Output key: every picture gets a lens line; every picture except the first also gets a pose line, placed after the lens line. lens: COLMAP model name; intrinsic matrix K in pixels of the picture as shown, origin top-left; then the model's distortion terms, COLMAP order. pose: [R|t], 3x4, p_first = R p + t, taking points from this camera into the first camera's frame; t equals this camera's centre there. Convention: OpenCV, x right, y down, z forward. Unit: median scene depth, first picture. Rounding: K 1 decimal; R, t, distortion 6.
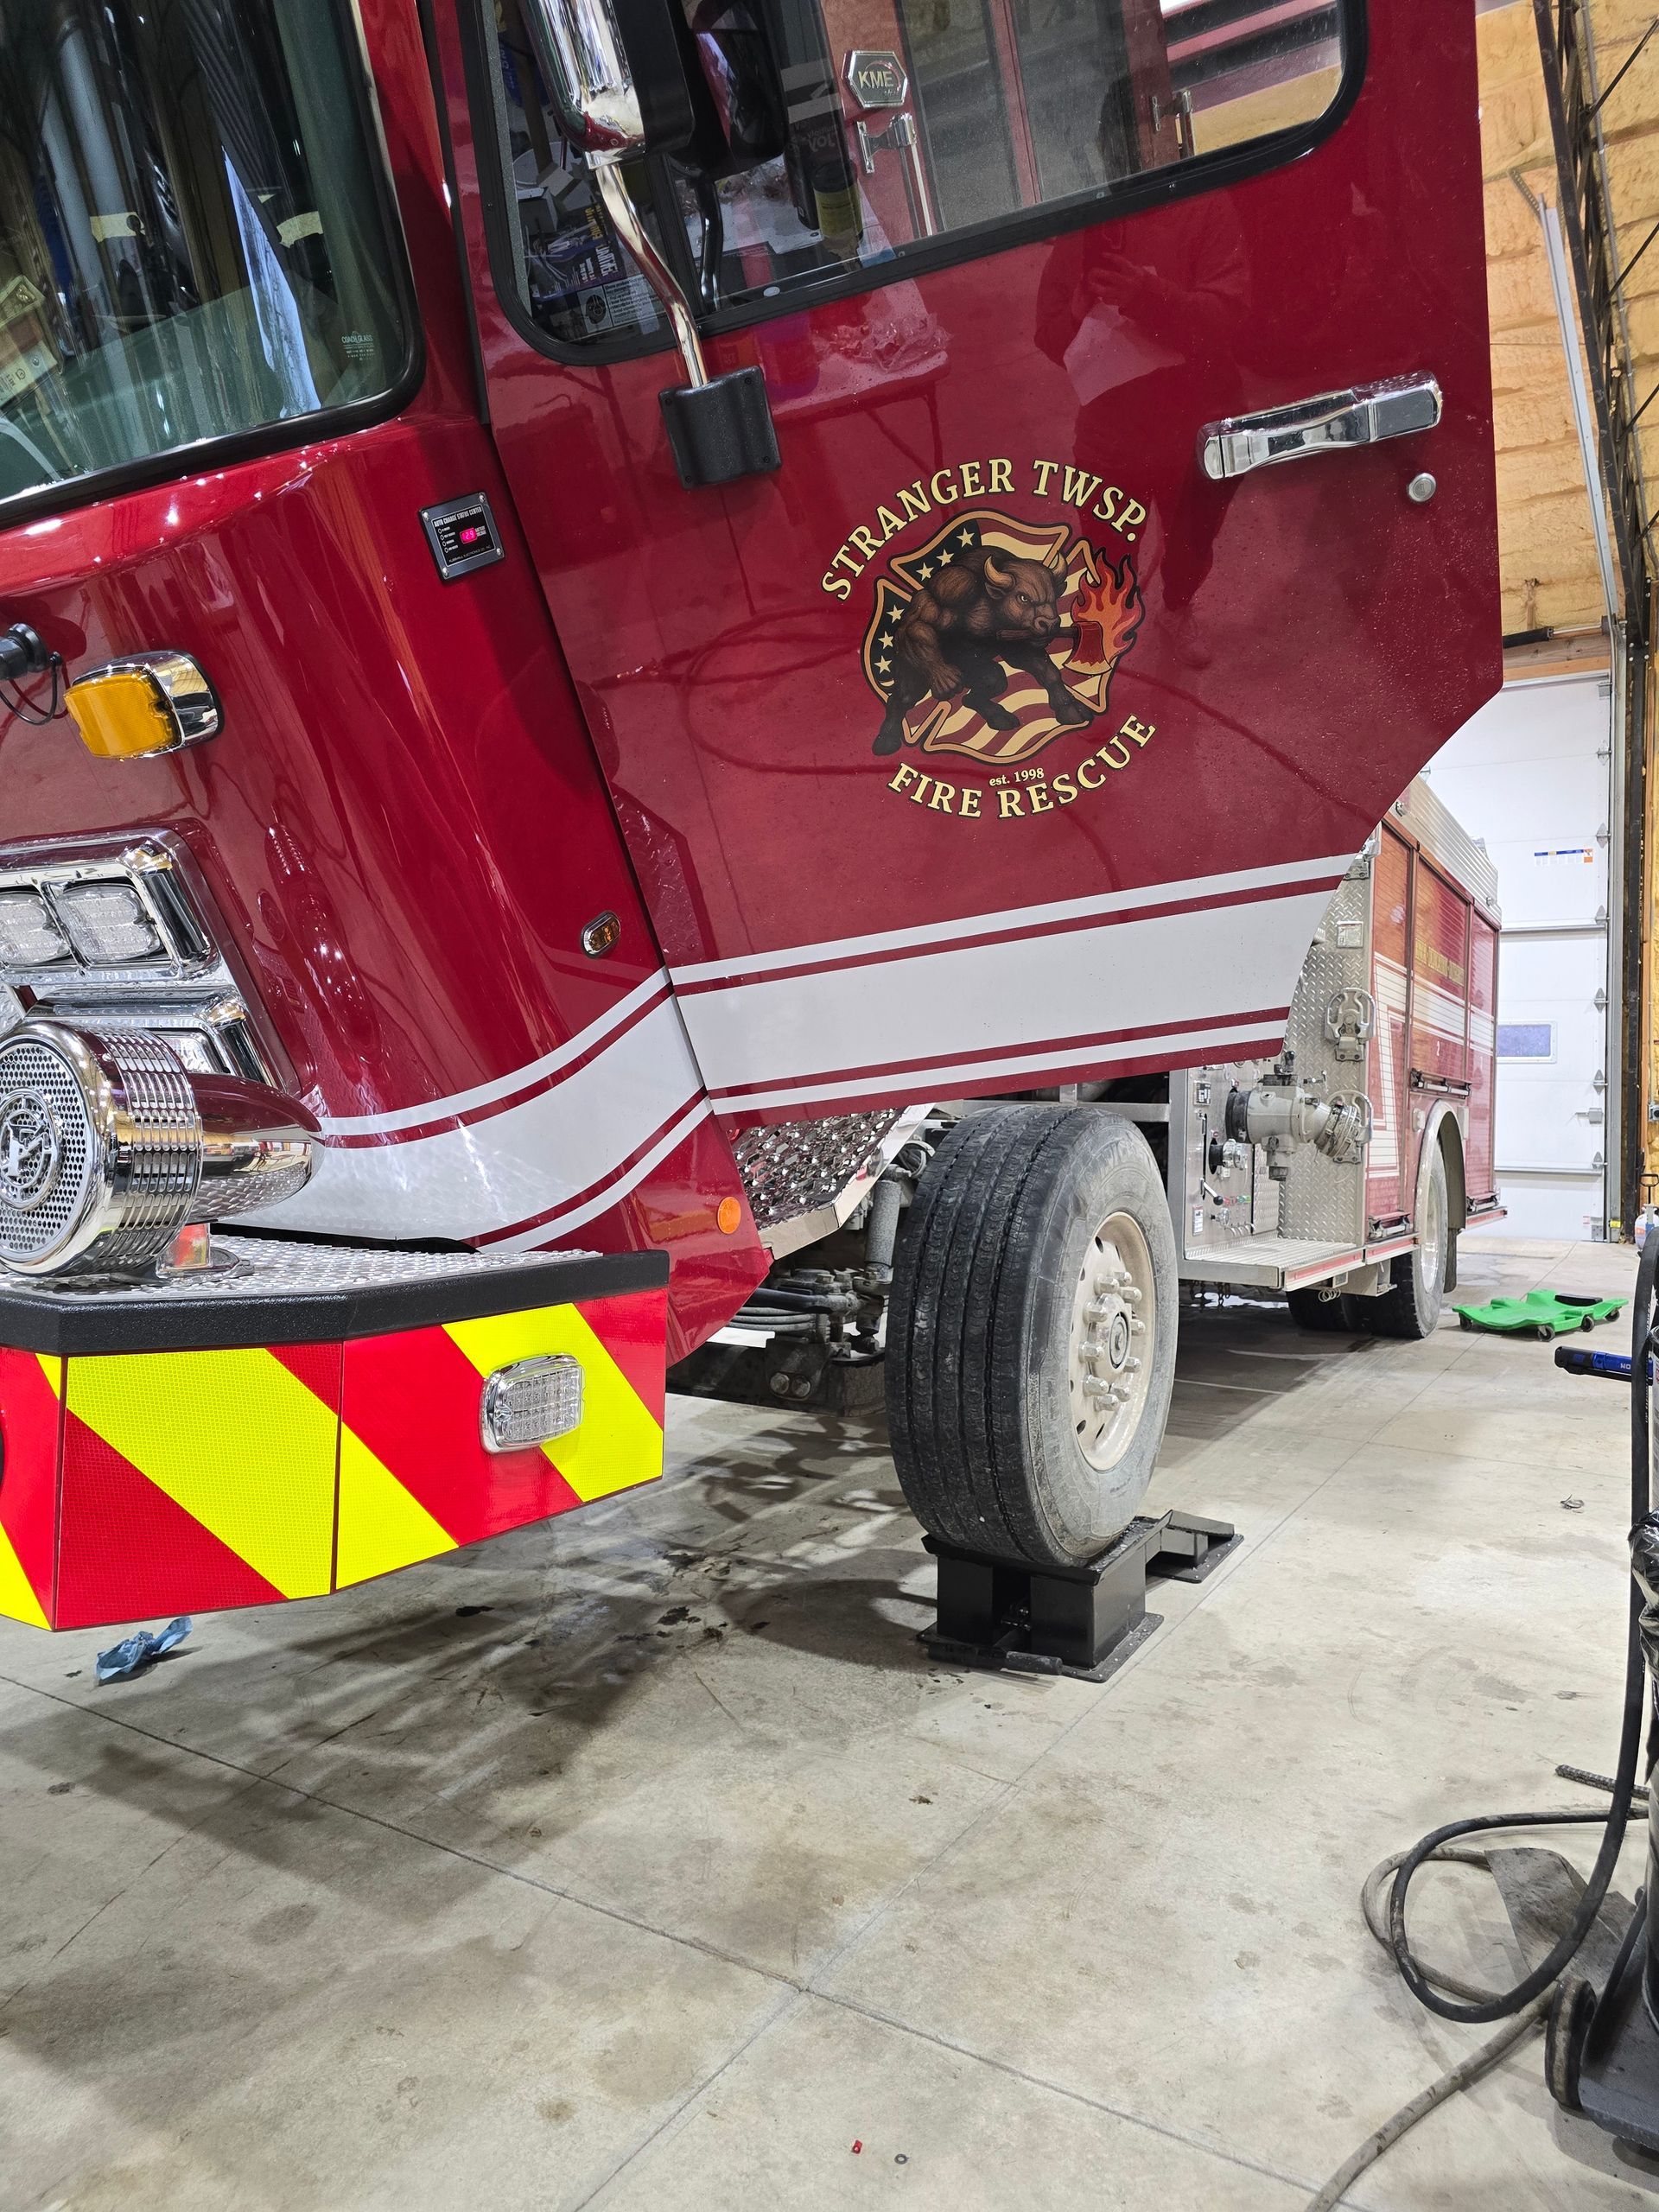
lens RADIAL K [[1494.6, 0, 829.5], [0, 1494.6, 1106.0], [0, 0, 1]] dist [0.002110, -0.027368]
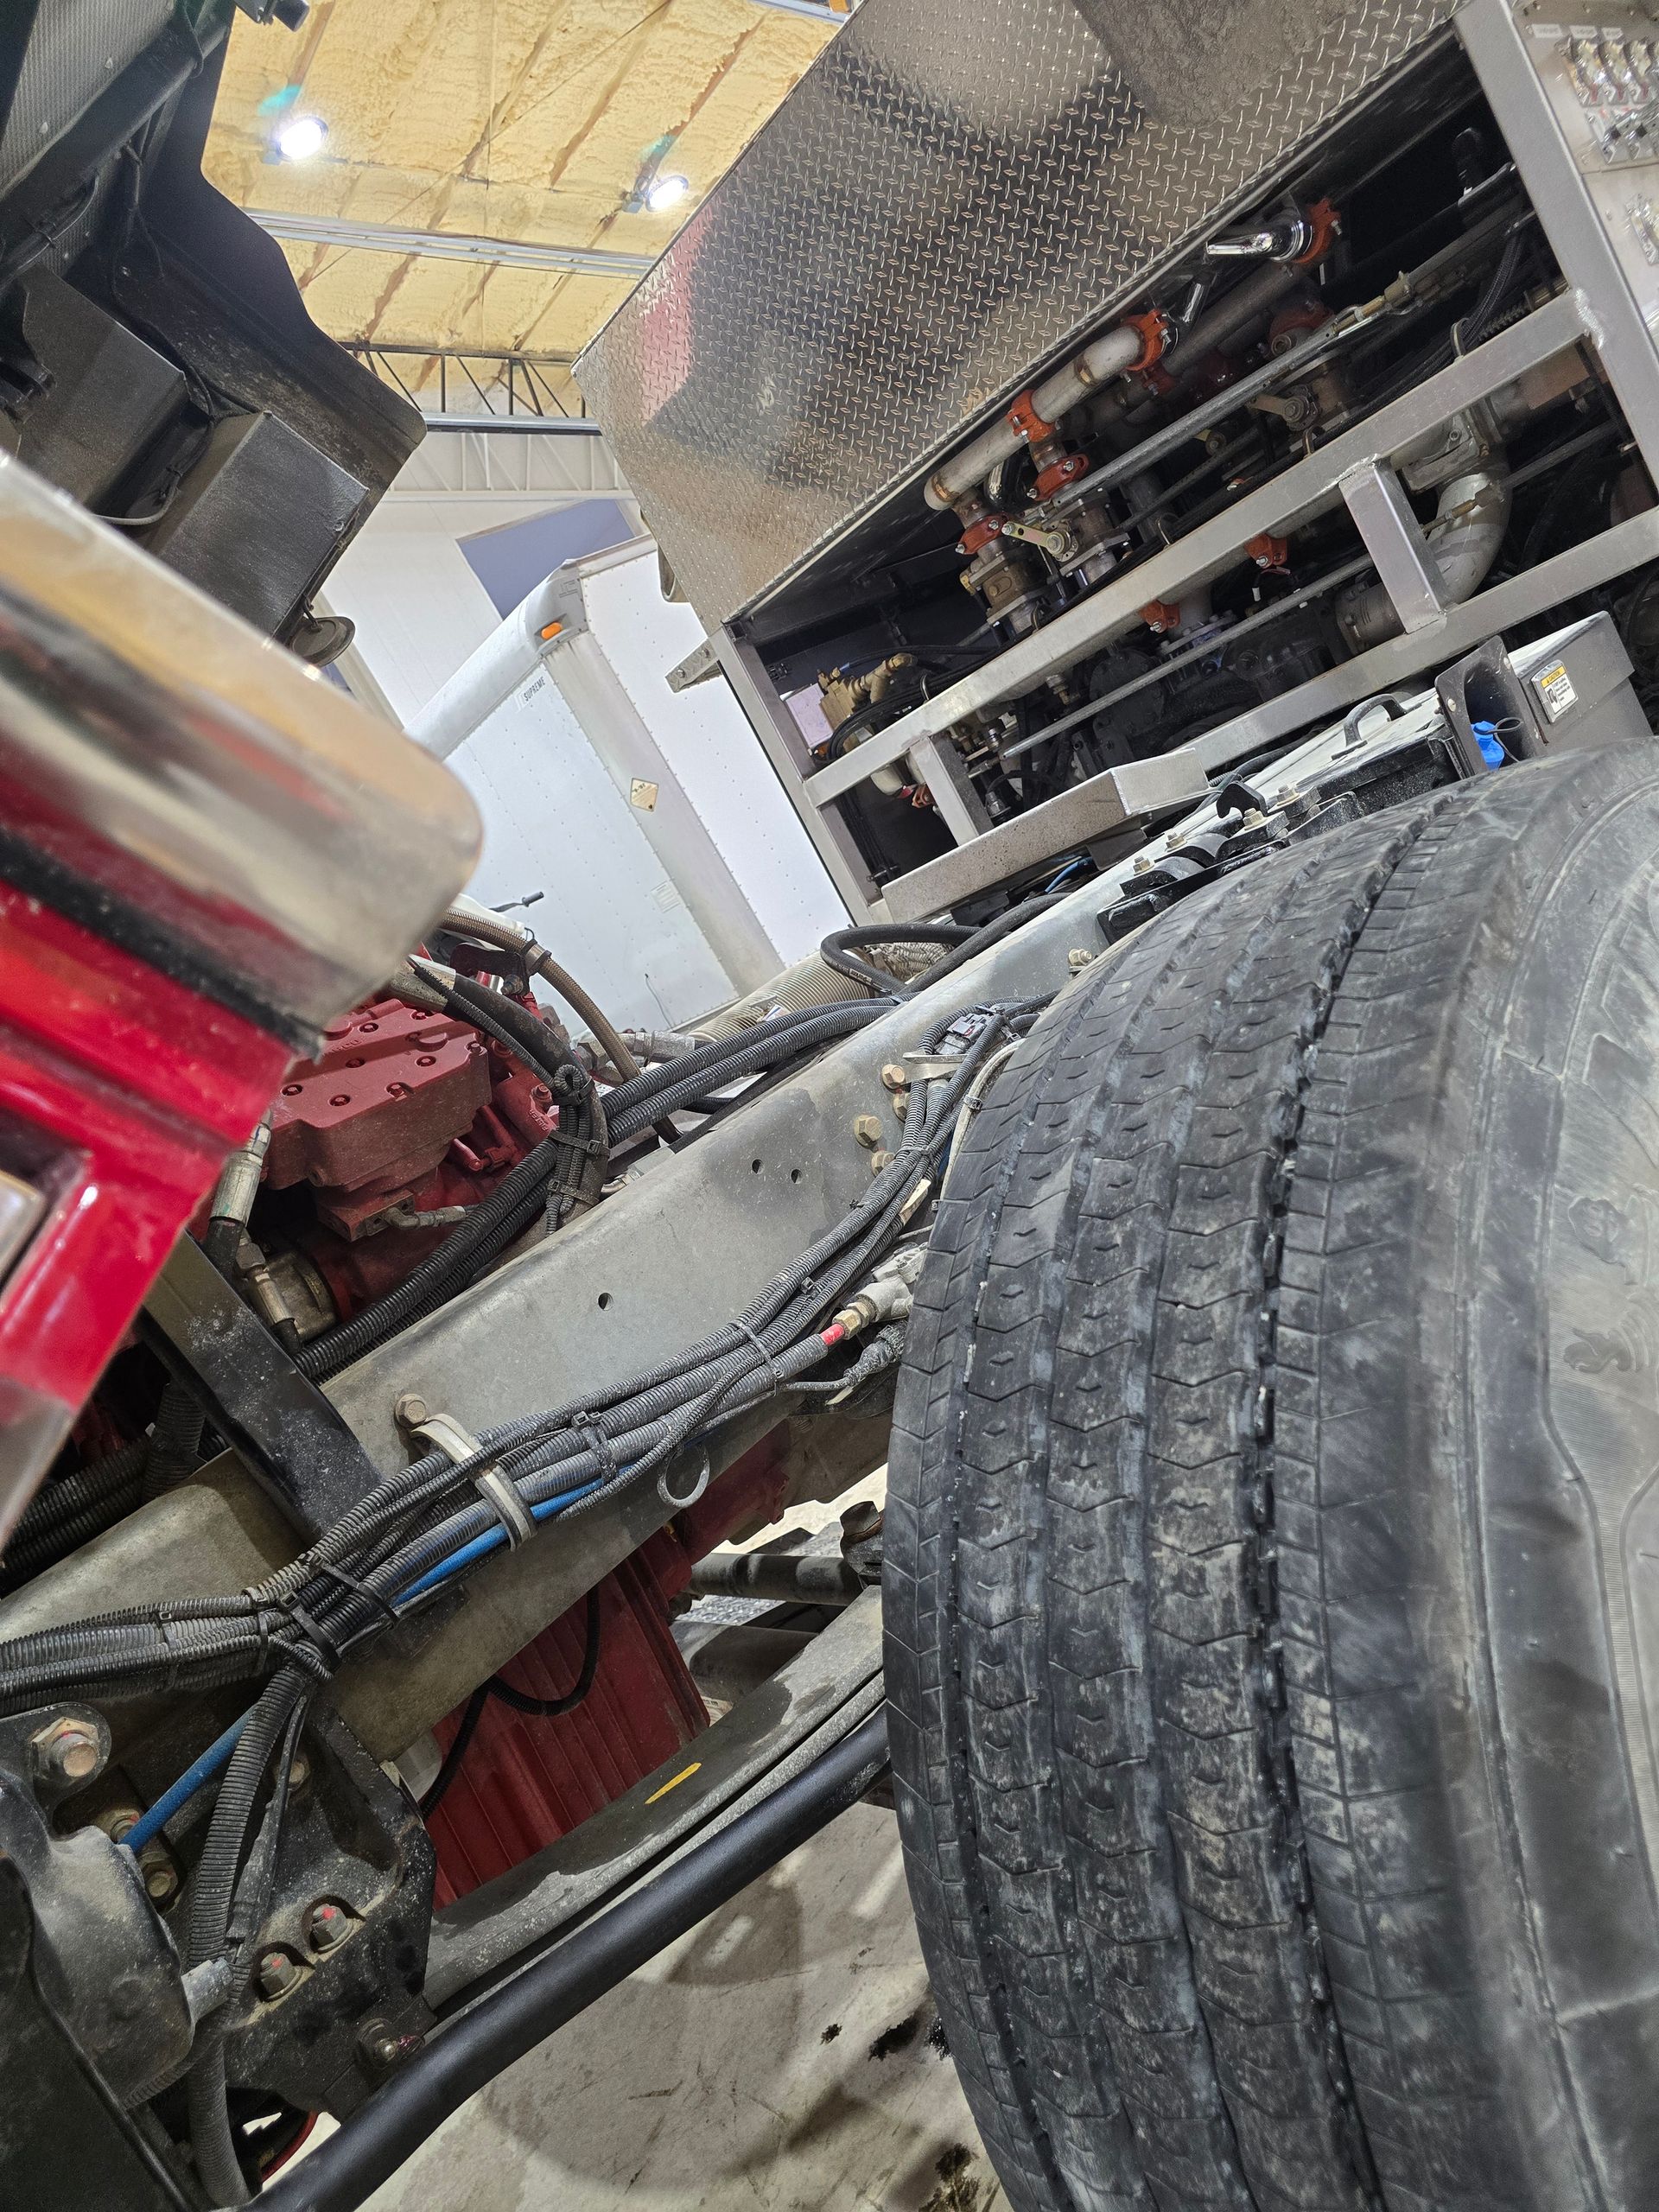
lens RADIAL K [[1494.6, 0, 829.5], [0, 1494.6, 1106.0], [0, 0, 1]] dist [0.002110, -0.027368]
pose [[0.834396, -0.431268, -0.343209, 0.166932], [0.495928, 0.859162, 0.126079, -0.037935], [0.240498, -0.275407, 0.930759, 0.817715]]
